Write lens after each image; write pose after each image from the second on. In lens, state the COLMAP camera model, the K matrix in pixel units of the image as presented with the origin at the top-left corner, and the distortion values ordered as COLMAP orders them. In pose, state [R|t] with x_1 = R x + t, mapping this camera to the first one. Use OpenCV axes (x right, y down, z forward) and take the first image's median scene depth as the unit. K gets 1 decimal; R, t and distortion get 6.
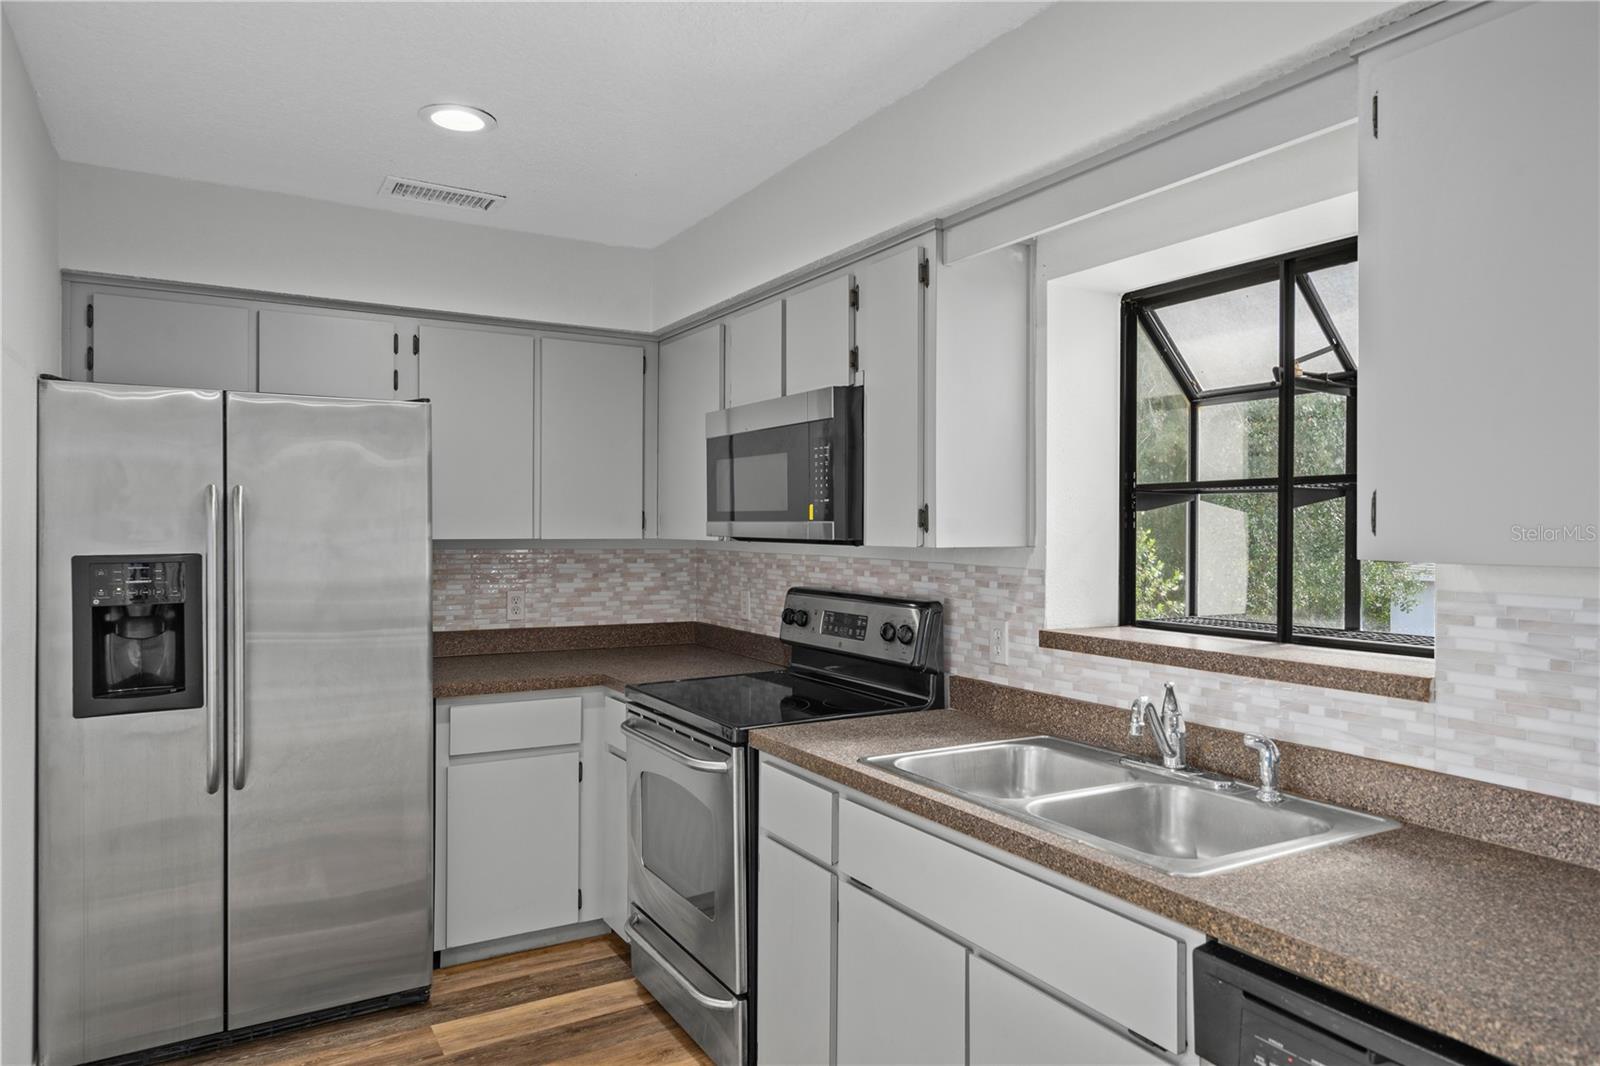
lens RADIAL K [[993.5, 0, 787.8], [0, 993.5, 526.4], [0, 0, 1]] dist [0.009199, 0.002195]
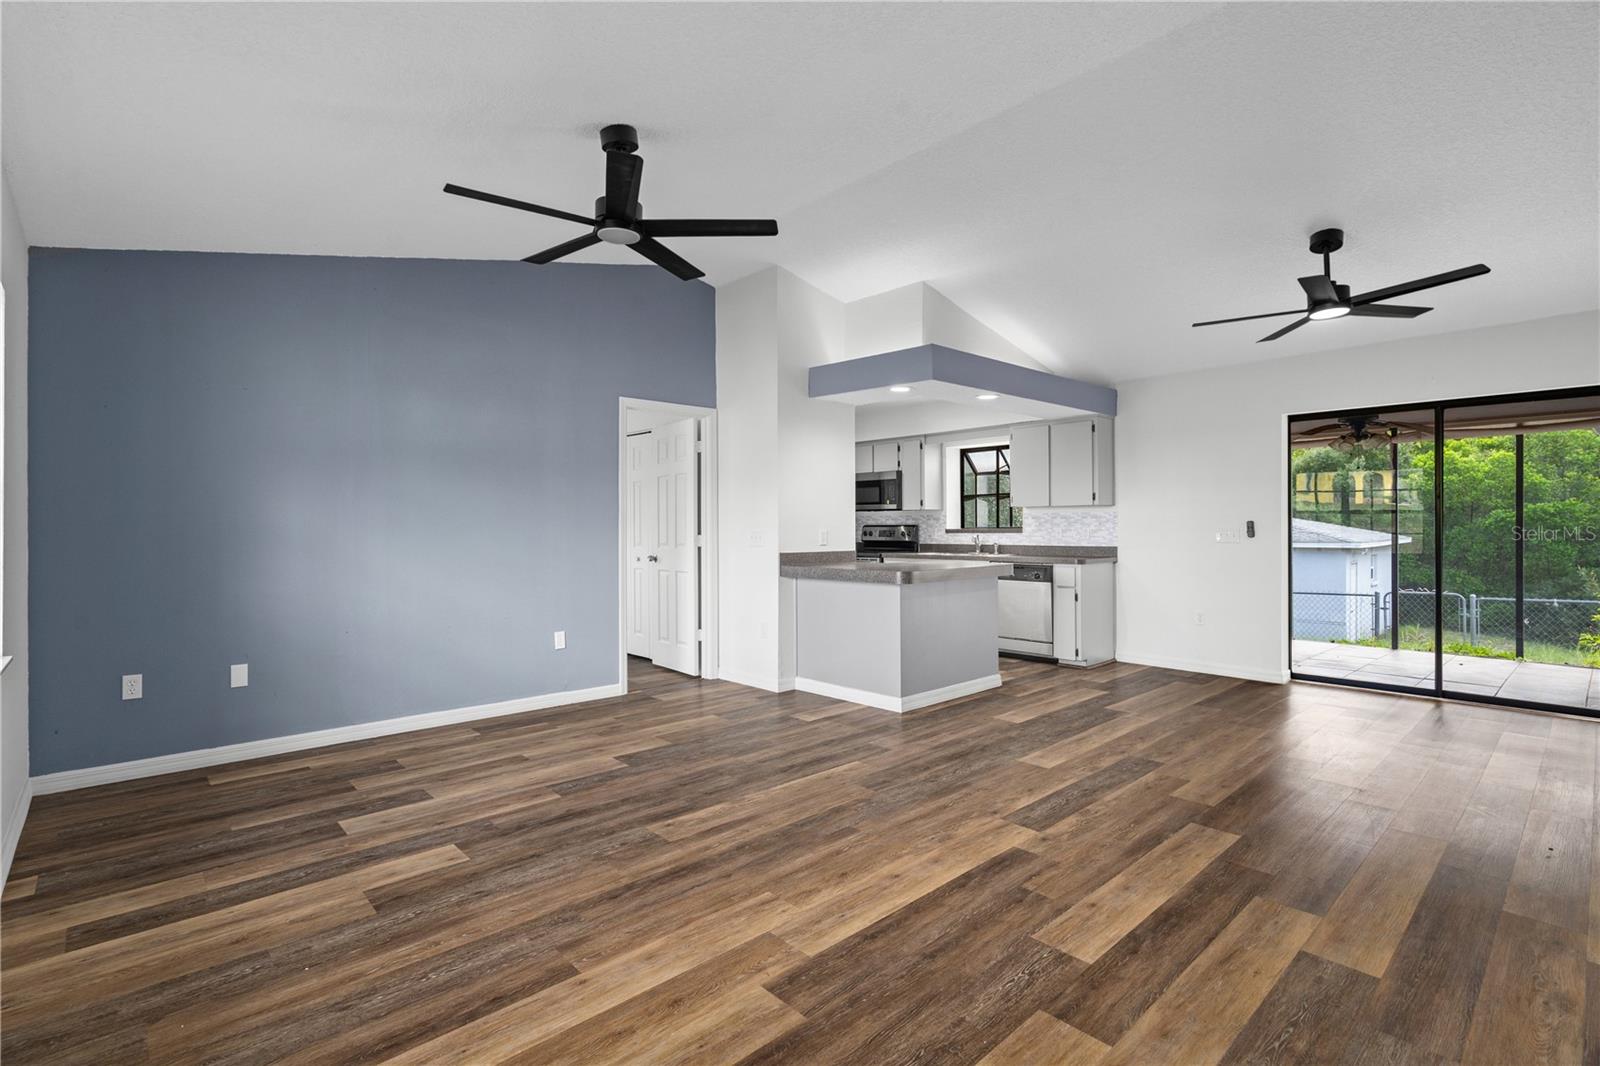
lens RADIAL K [[743.6, 0, 803.7], [0, 743.6, 532.9], [0, 0, 1]] dist [-0.002511, 0.000410]
pose [[0.974848, -0.011112, 0.222591, -0.993400], [0.009267, 0.999914, 0.009331, 0.080218], [-0.222676, -0.007033, 0.974867, -1.871084]]
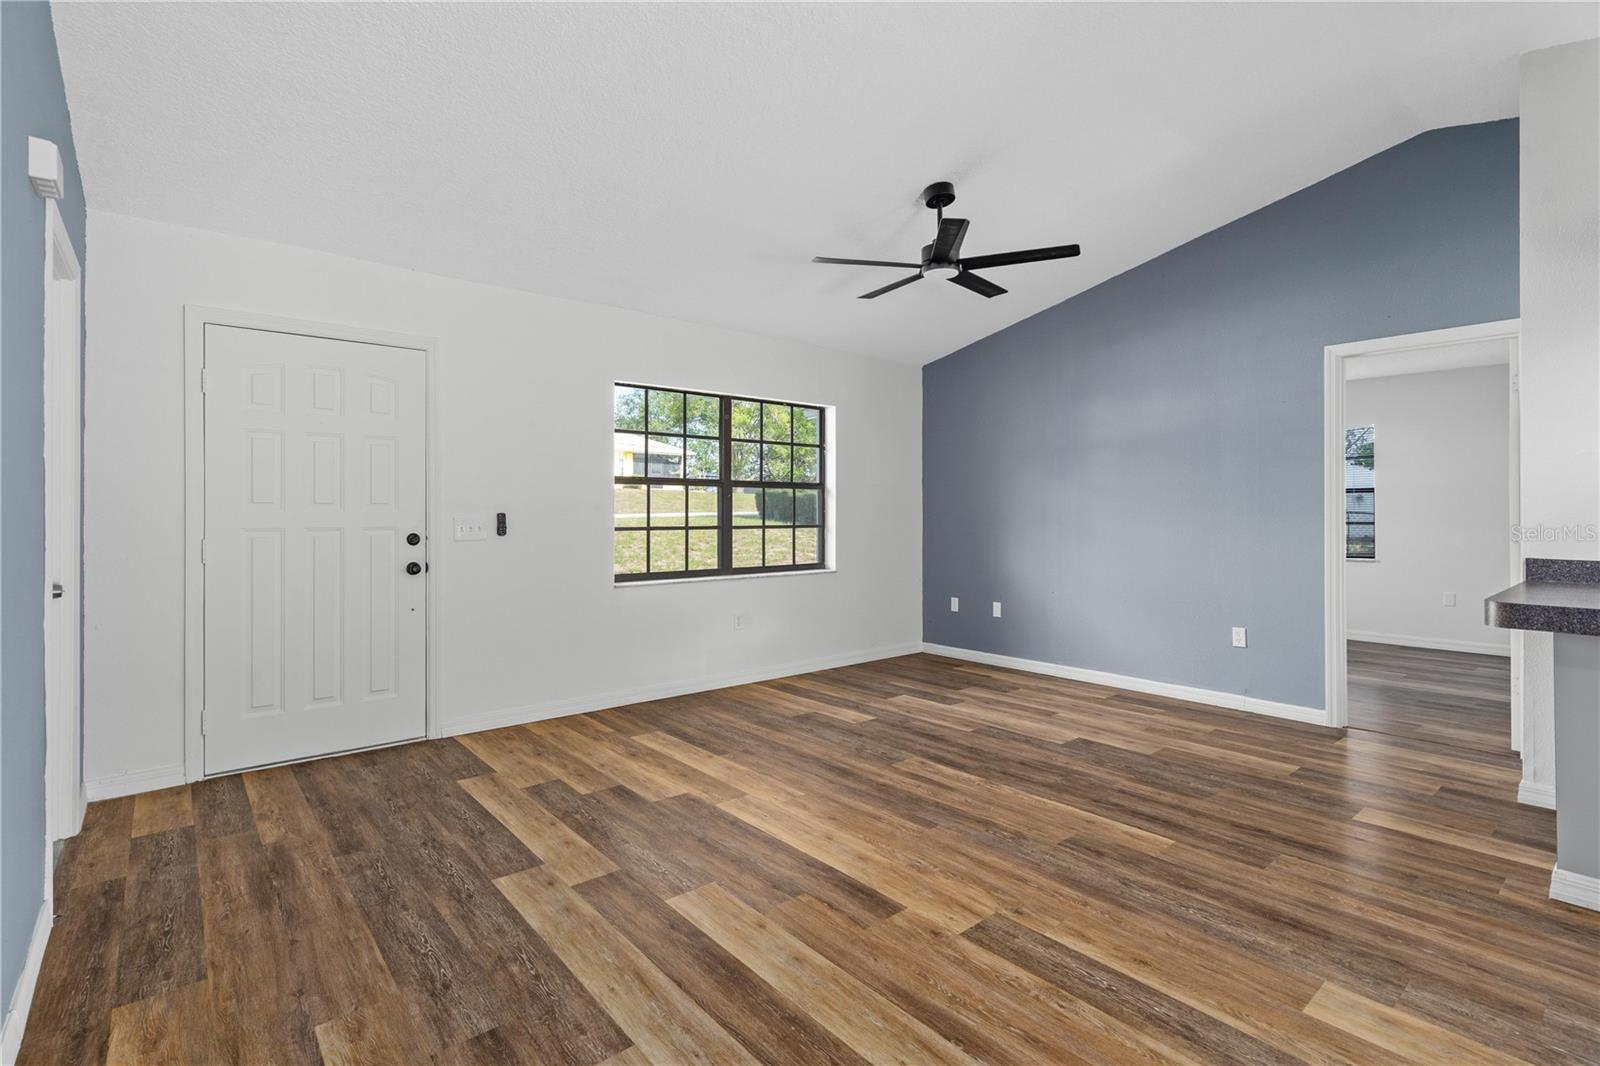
lens RADIAL K [[750.6, 0, 797.8], [0, 750.6, 517.4], [0, 0, 1]] dist [0.001929, 0.000997]
pose [[0.177640, -0.000118, -0.984096, 0.362650], [0.003380, 0.999994, 0.000490, 0.083670], [0.984090, -0.003413, 0.177639, -1.192434]]
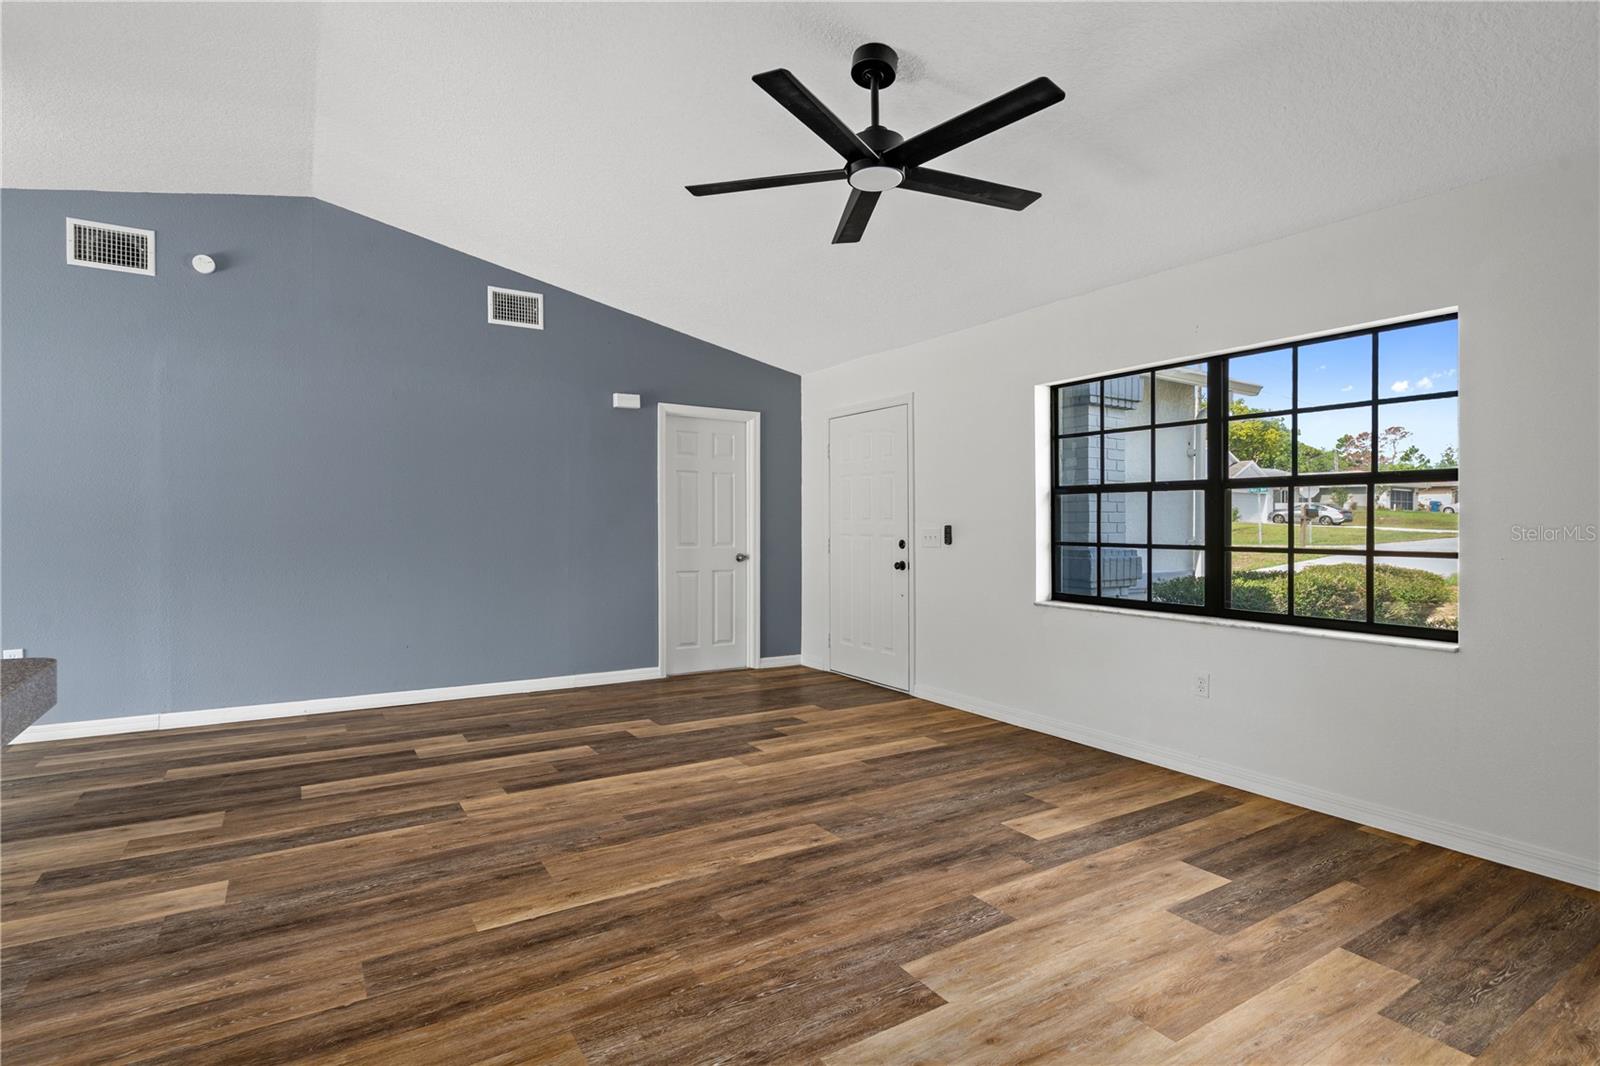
lens RADIAL K [[793.6, 0, 786.4], [0, 793.6, 439.2], [0, 0, 1]] dist [-0.005011, 0.001142]
pose [[-0.999386, -0.019992, -0.028786, -0.864228], [-0.016727, 0.993845, -0.109511, 0.111161], [0.030799, -0.108963, -0.993569, 0.401334]]
